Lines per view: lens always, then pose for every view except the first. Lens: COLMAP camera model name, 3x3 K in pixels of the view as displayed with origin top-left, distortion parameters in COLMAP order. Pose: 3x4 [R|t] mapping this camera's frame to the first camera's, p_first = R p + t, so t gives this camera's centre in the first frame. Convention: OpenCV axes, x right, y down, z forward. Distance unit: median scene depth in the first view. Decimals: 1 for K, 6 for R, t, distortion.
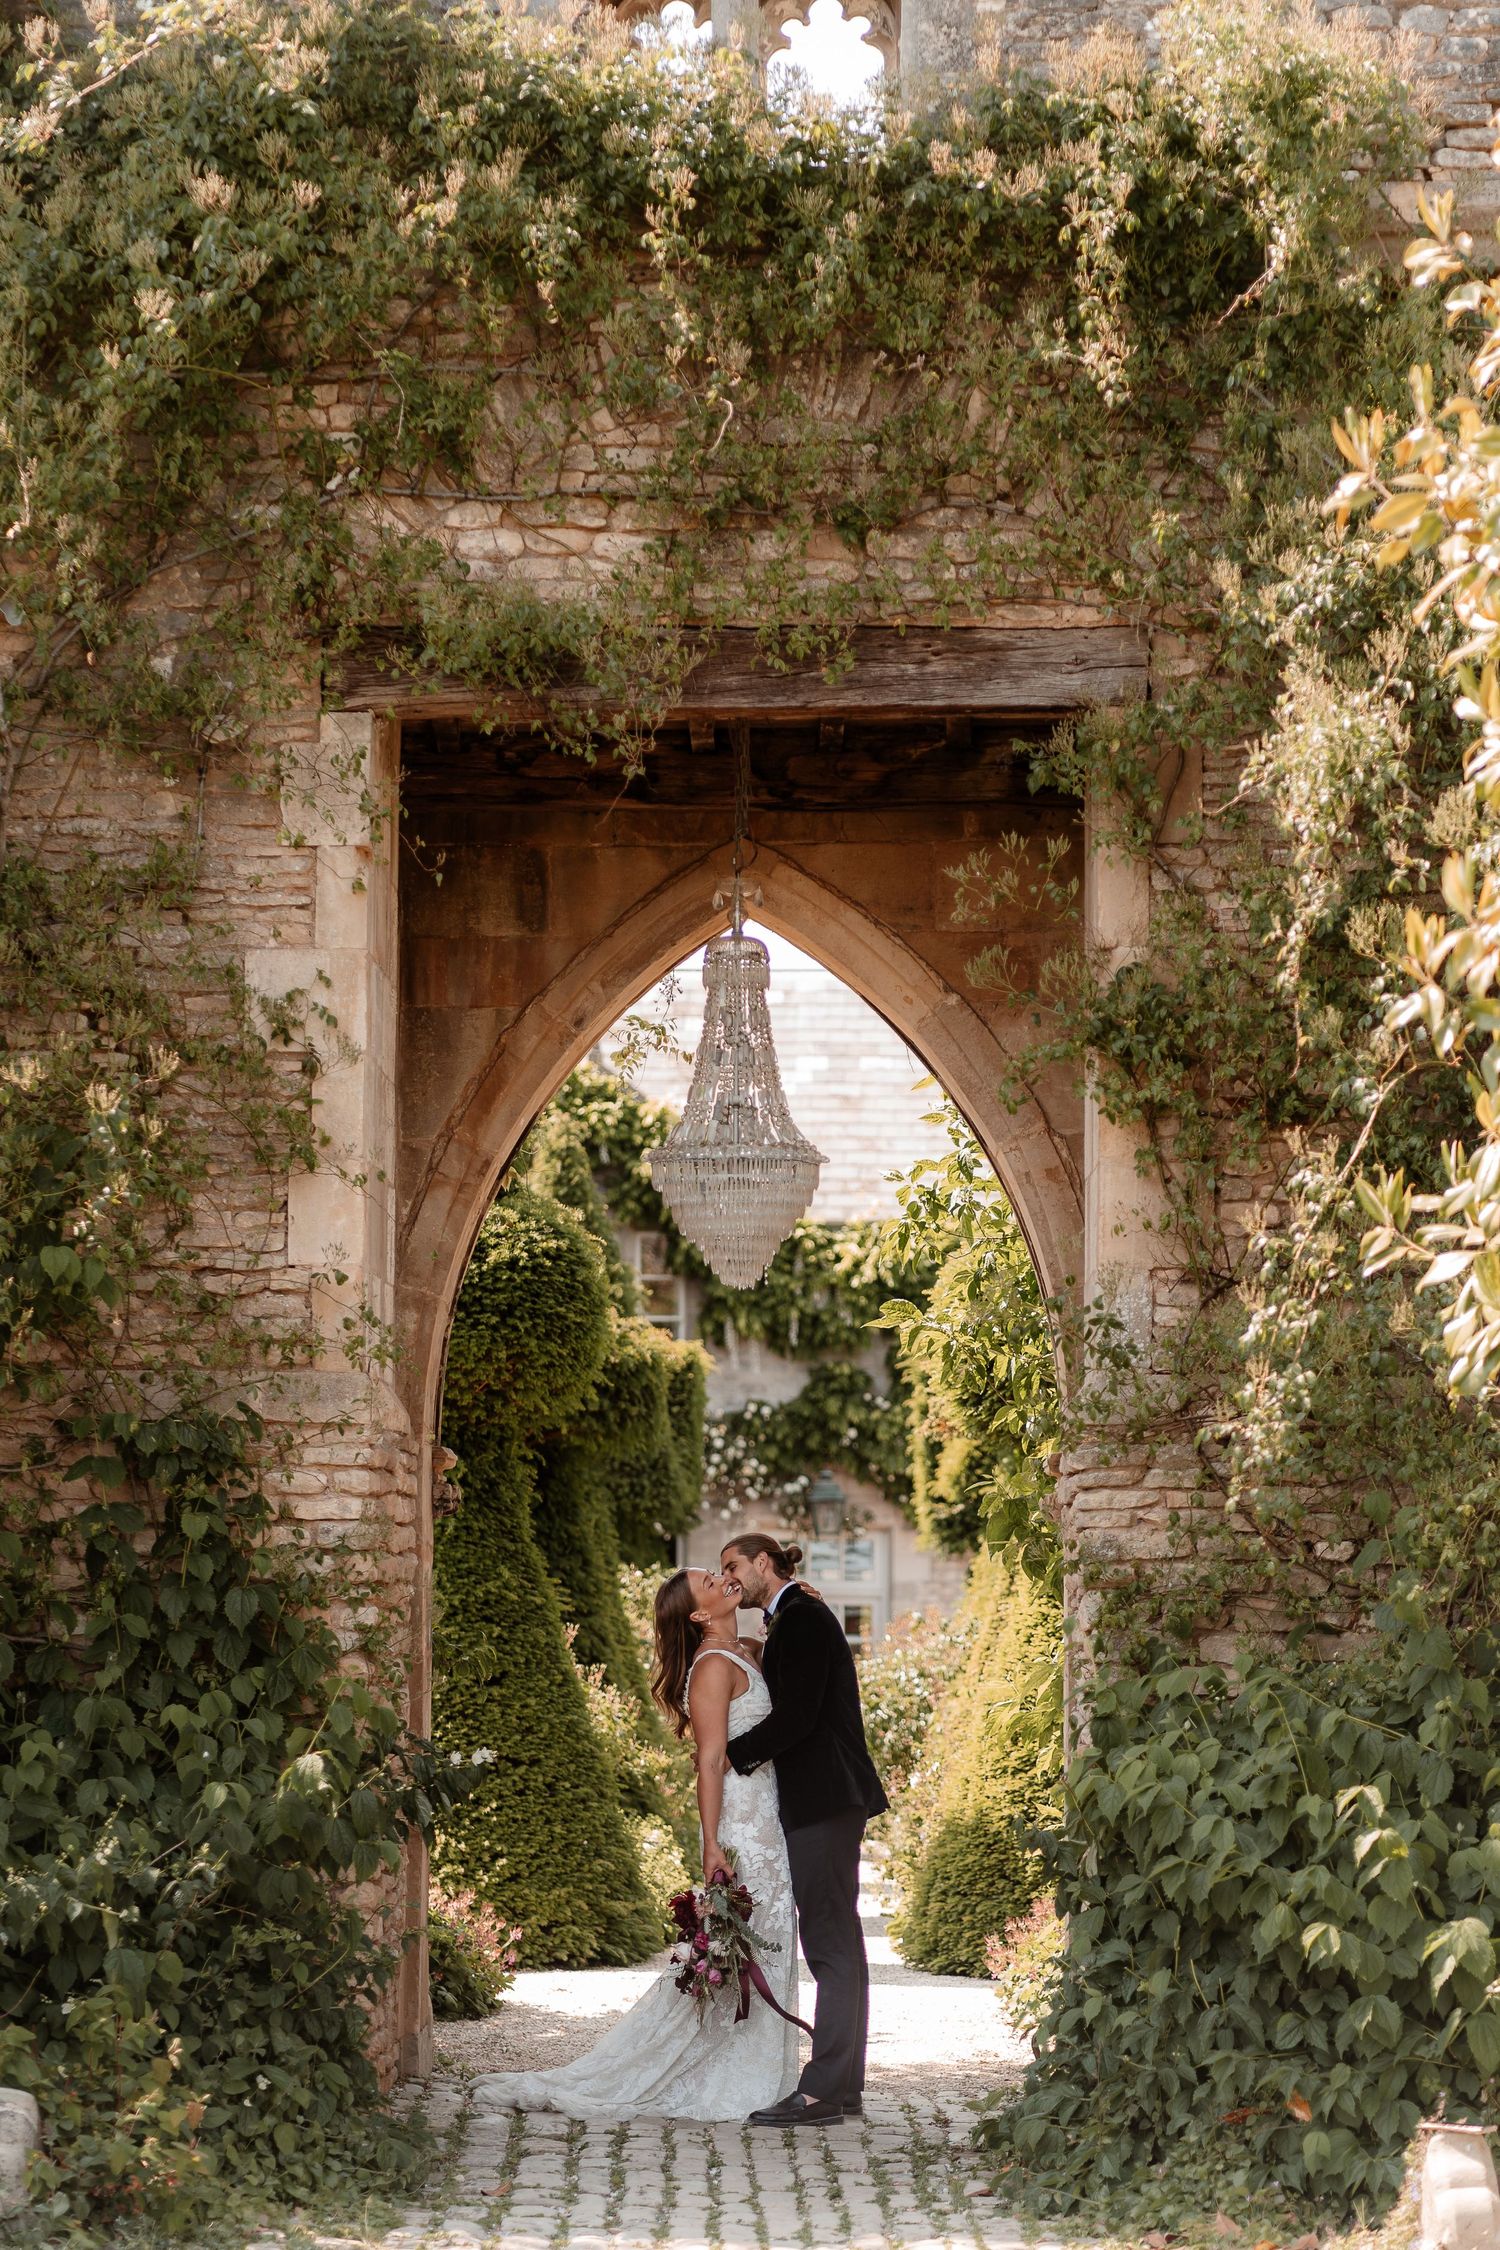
lens RADIAL K [[6246.0, 0, 750.0], [0, 6246.0, 1125.0], [0, 0, 1]] dist [-0.050656, -1.239423]
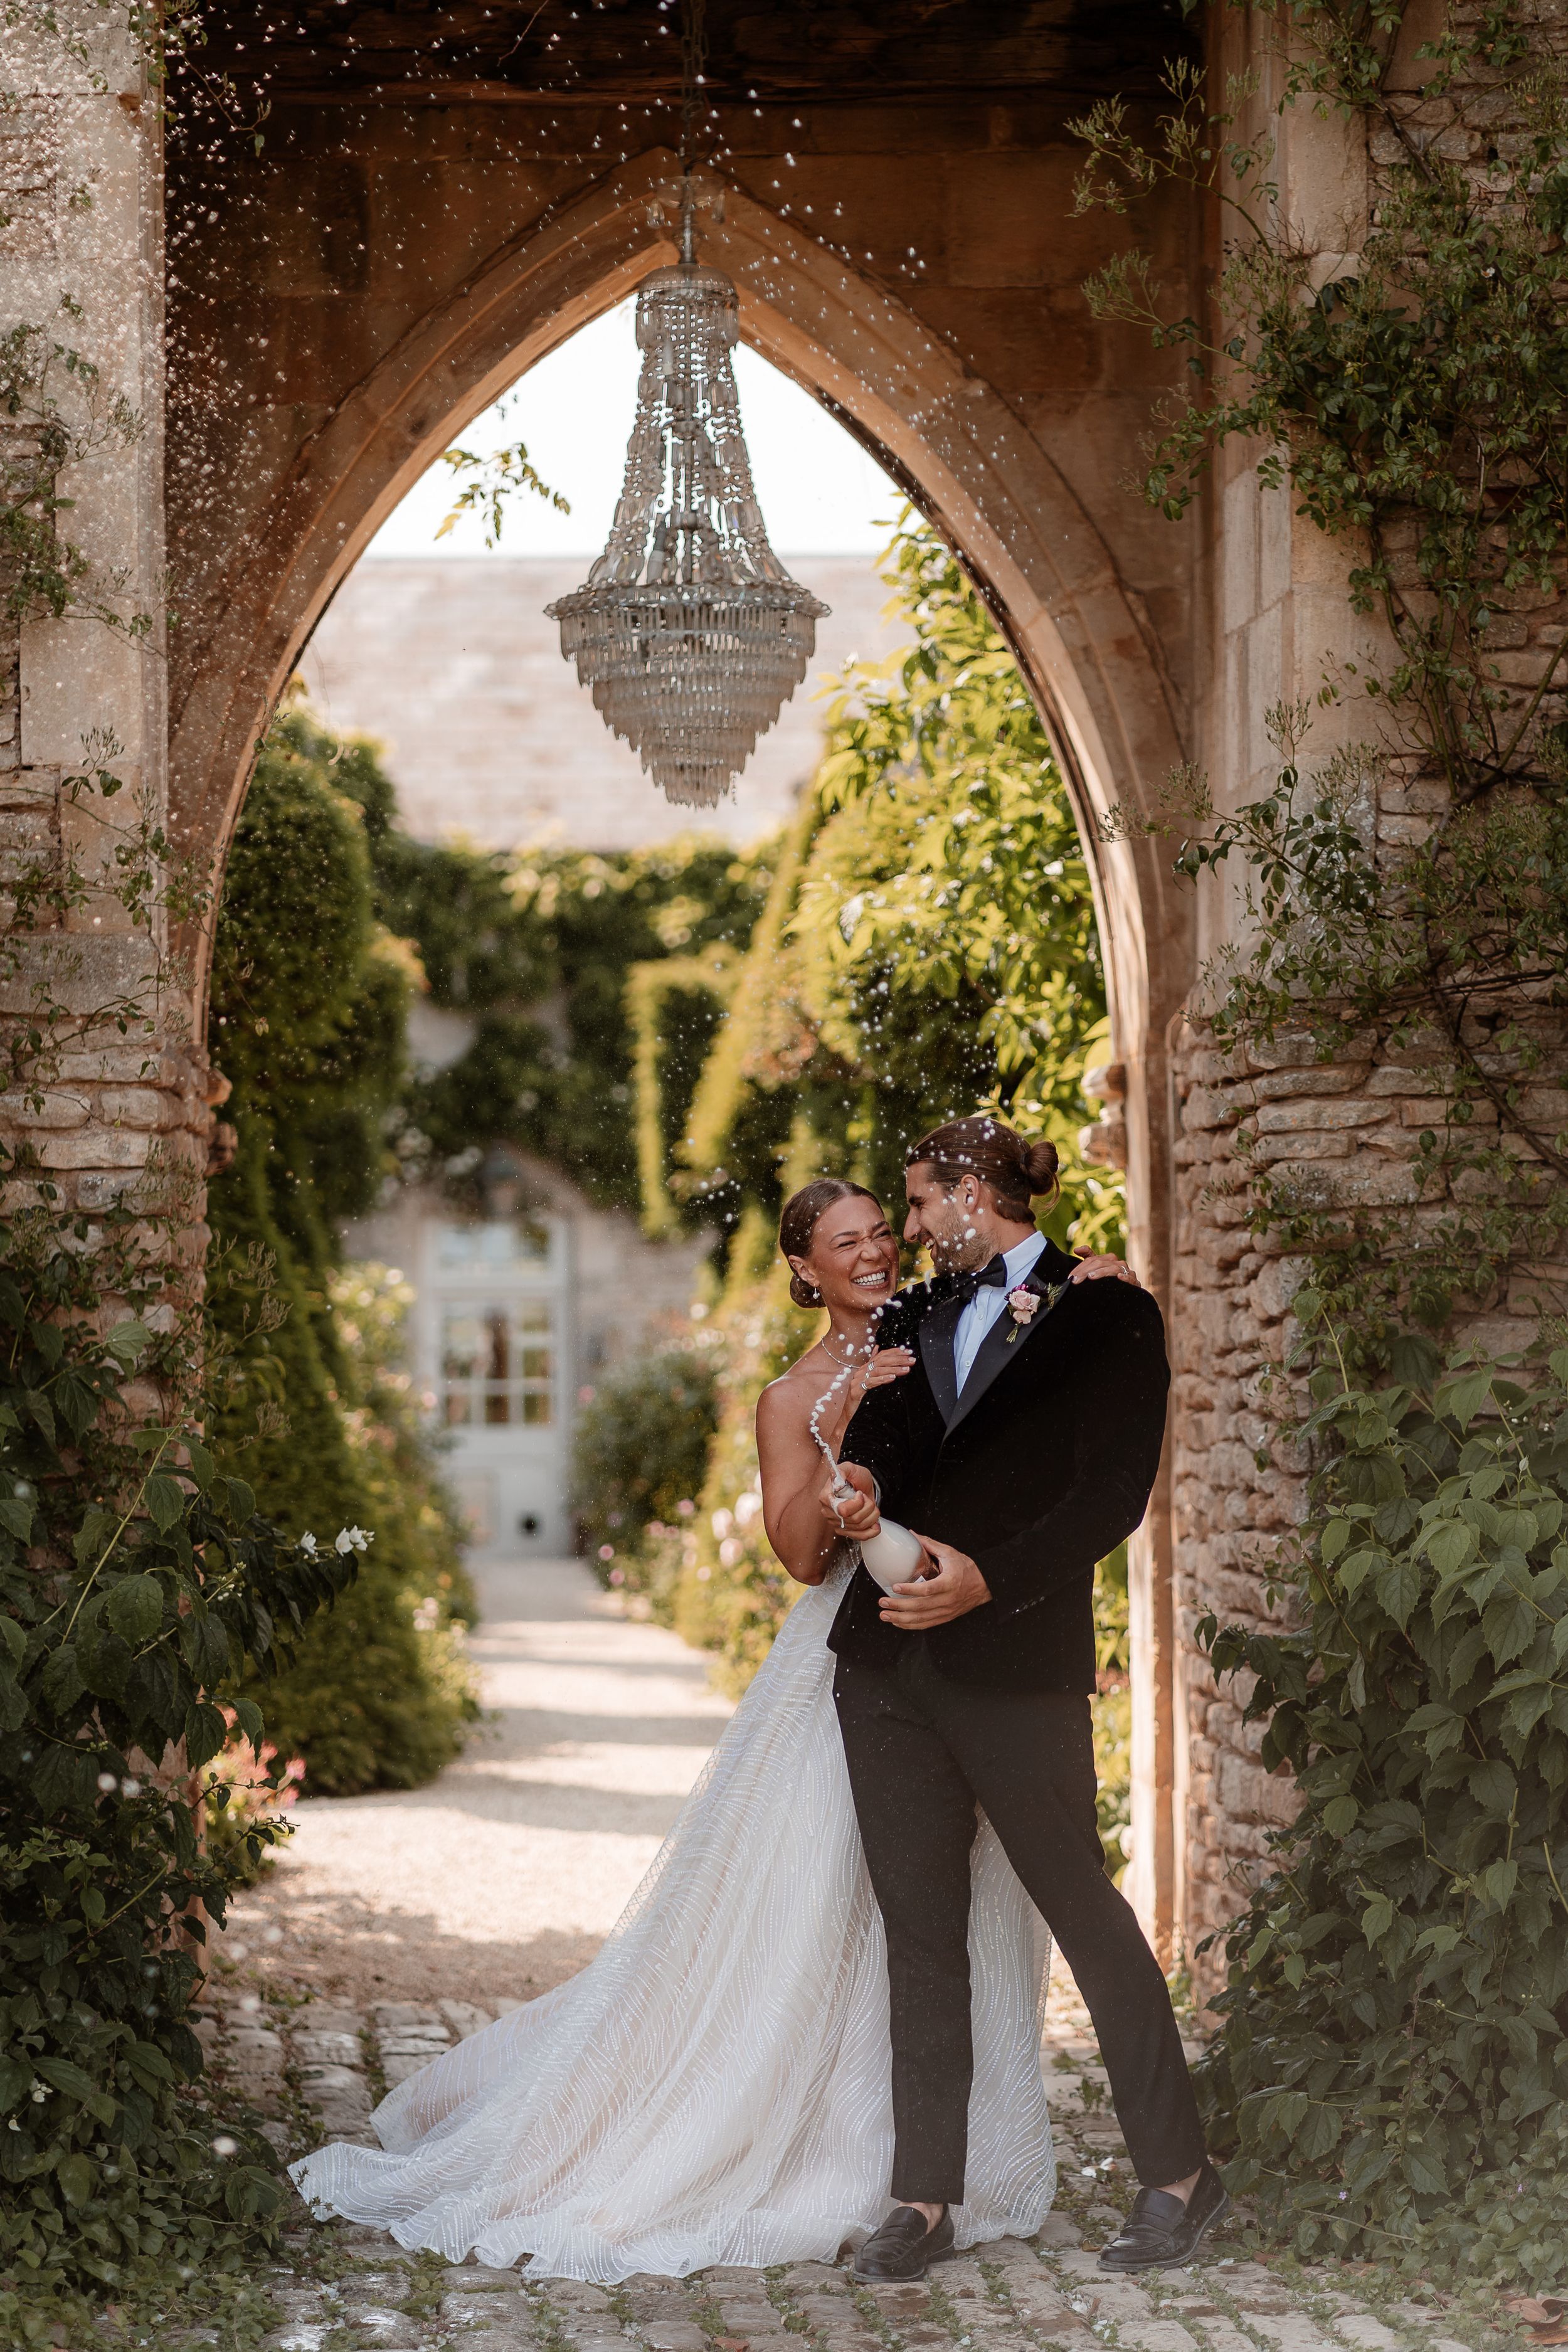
lens RADIAL K [[5608.4, 0, 784.0], [0, 5608.4, 1176.0], [0, 0, 1]] dist [0.052974, -1.339631]
pose [[0.993579, -0.018317, 0.111651, -0.061721], [0.012353, 0.998471, 0.053876, 0.034306], [-0.112467, -0.052151, 0.992286, 0.429590]]
